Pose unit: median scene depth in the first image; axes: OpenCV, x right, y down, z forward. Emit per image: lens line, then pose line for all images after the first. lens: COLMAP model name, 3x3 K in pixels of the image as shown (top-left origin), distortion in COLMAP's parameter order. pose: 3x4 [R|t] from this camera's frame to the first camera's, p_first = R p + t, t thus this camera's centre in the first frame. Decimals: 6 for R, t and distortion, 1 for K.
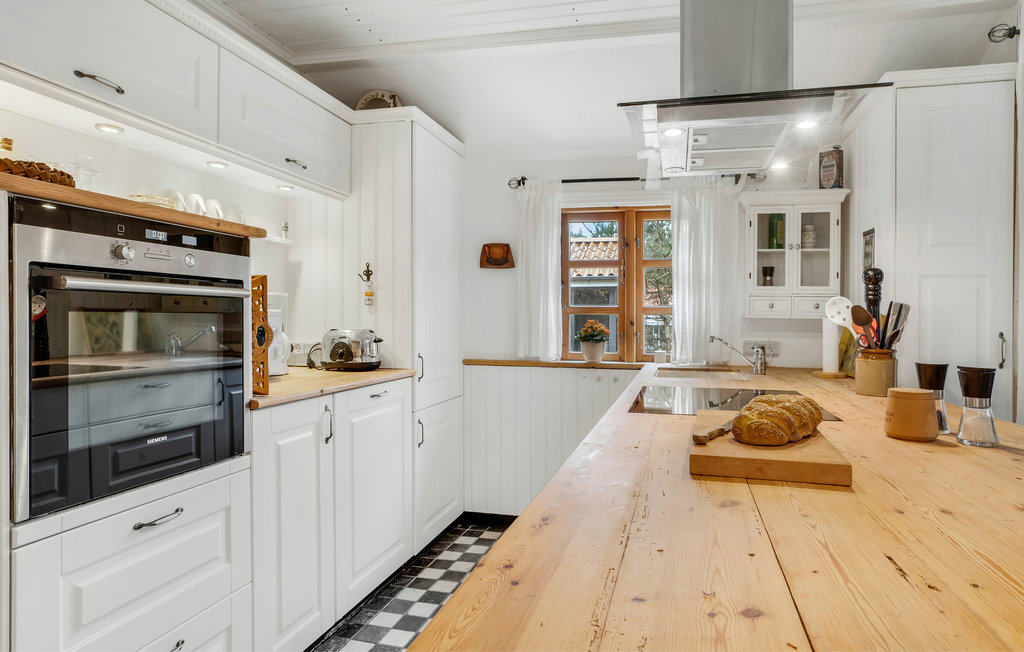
lens RADIAL K [[608.1, 0, 572.6], [0, 608.1, 317.5], [0, 0, 1]] dist [-0.020504, 0.002440]
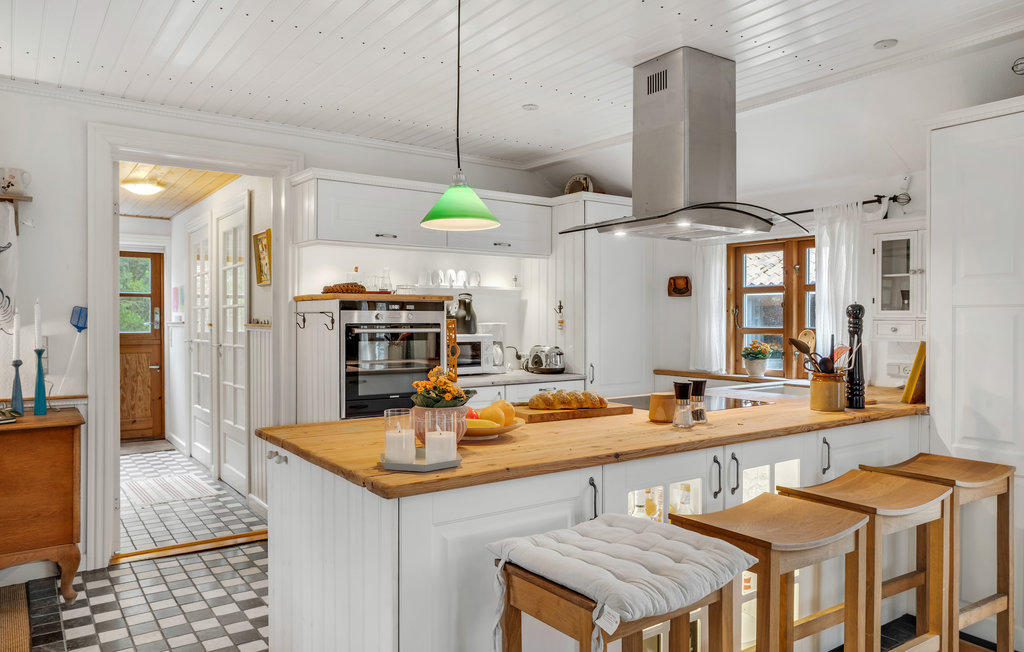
lens RADIAL K [[732.0, 0, 512.0], [0, 732.0, 326.0], [0, 0, 1]] dist [-0.052947, 0.001274]
pose [[0.727573, 0.003015, -0.686023, 0.725132], [0.004234, 0.999952, 0.008886, -0.041215], [0.686017, -0.009370, 0.727525, -0.336924]]
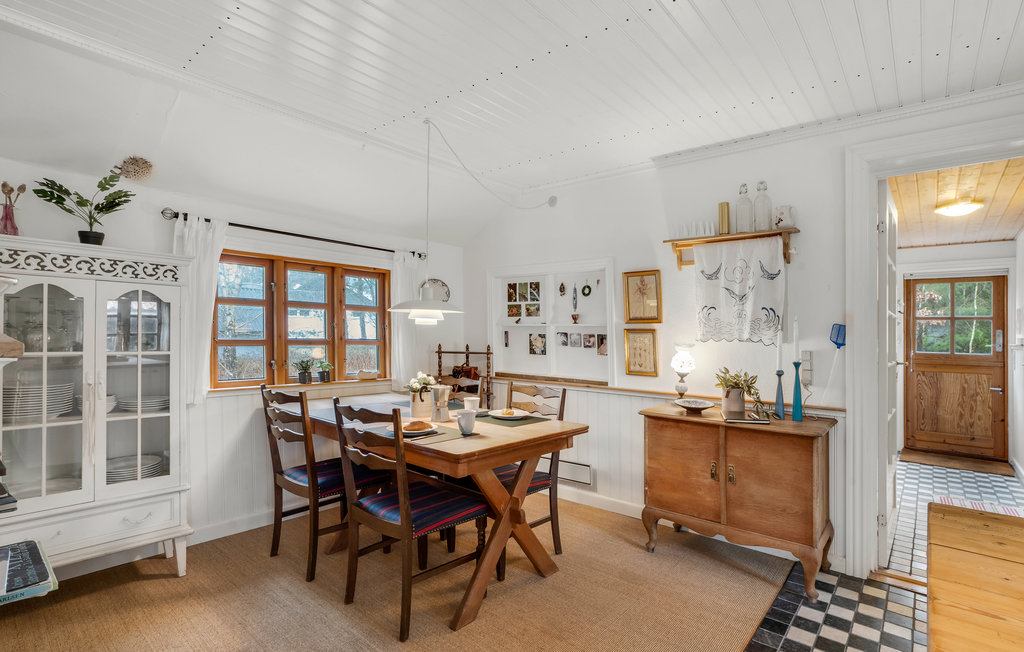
lens RADIAL K [[494.2, 0, 542.8], [0, 494.2, 332.1], [0, 0, 1]] dist [-0.044075, 0.009143]
pose [[-0.474497, -0.018010, -0.880073, 0.386709], [-0.021135, 0.999736, -0.009063, -0.033191], [0.880003, 0.014300, -0.474752, -0.019552]]
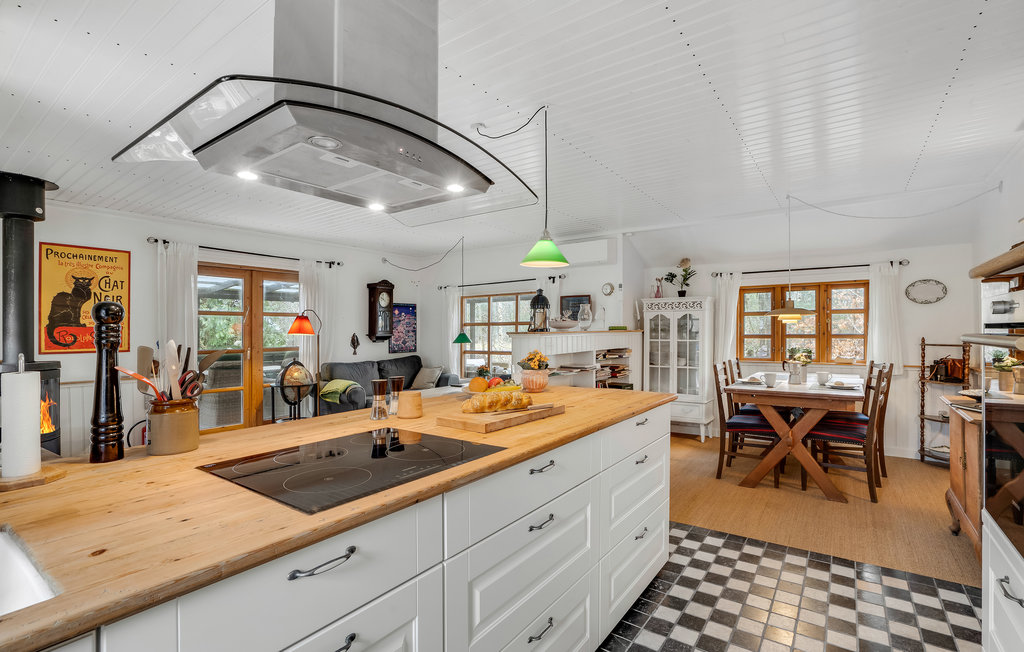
lens RADIAL K [[486.8, 0, 498.2], [0, 486.8, 324.3], [0, 0, 1]] dist [0.000275, 0.020184]
pose [[-0.886504, 0.008497, 0.462643, -0.188010], [0.003198, 0.999920, -0.012239, -0.033111], [-0.462710, -0.009370, -0.886460, 0.995693]]
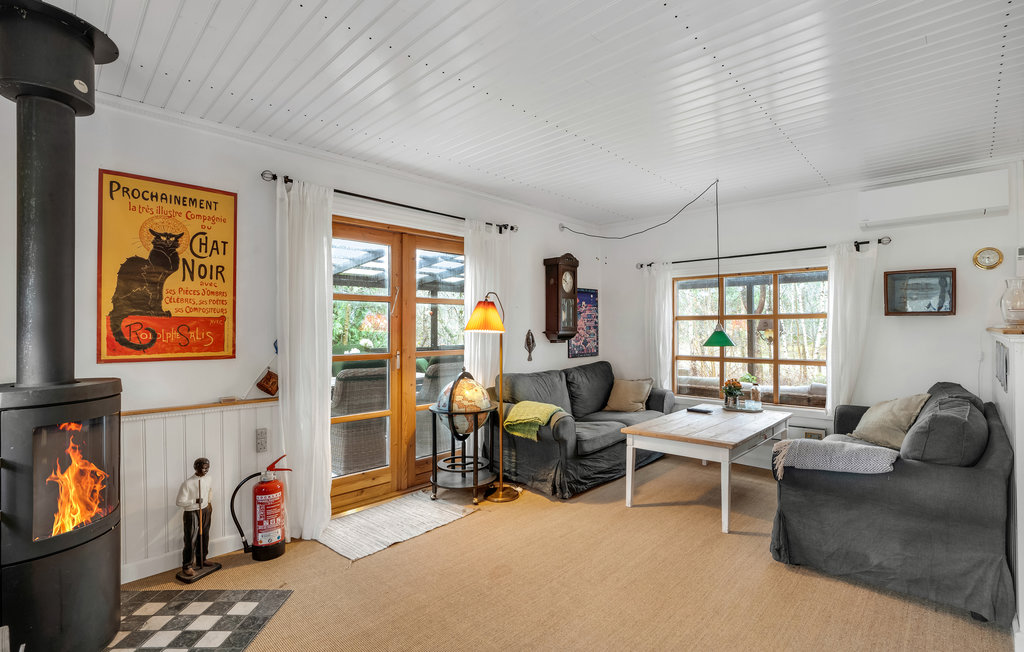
lens RADIAL K [[474.5, 0, 512.0], [0, 474.5, 326.0], [0, 0, 1]] dist [-0.051820, 0.025486]
pose [[-0.831755, -0.000718, 0.555142, 0.655071], [-0.002595, 0.999993, -0.002595, -0.029574], [-0.555136, -0.003598, -0.831752, 0.597077]]
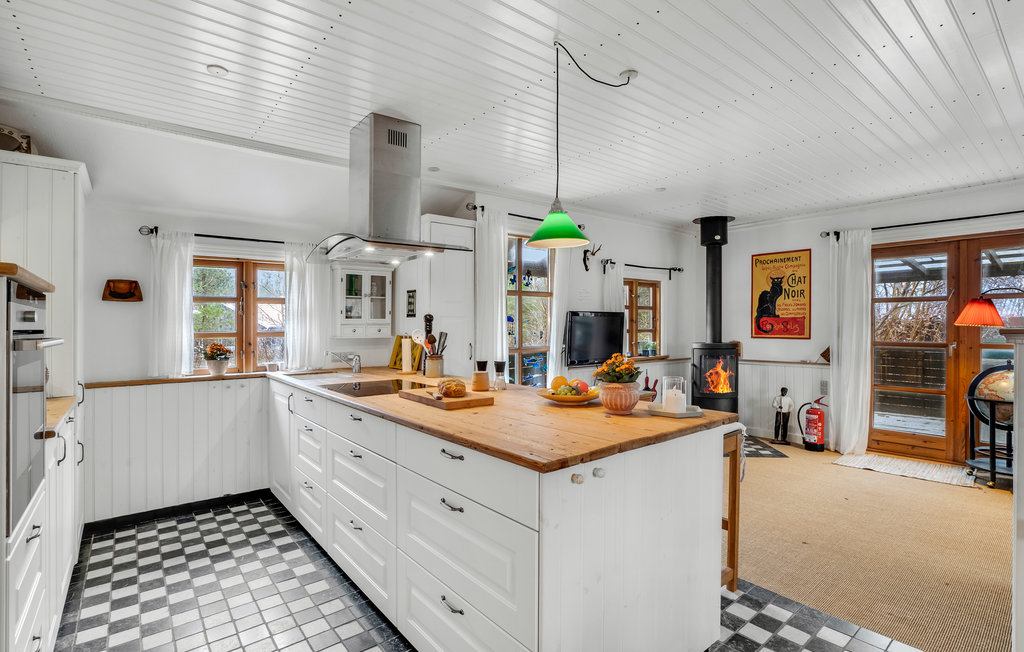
lens RADIAL K [[486.1, 0, 522.1], [0, 486.1, 326.1], [0, 0, 1]] dist [0.001949, 0.000472]
pose [[0.634307, -0.012961, 0.772973, -0.408385], [0.008897, 0.999916, 0.009465, -0.041118], [-0.773030, 0.000873, 0.634369, -0.188745]]
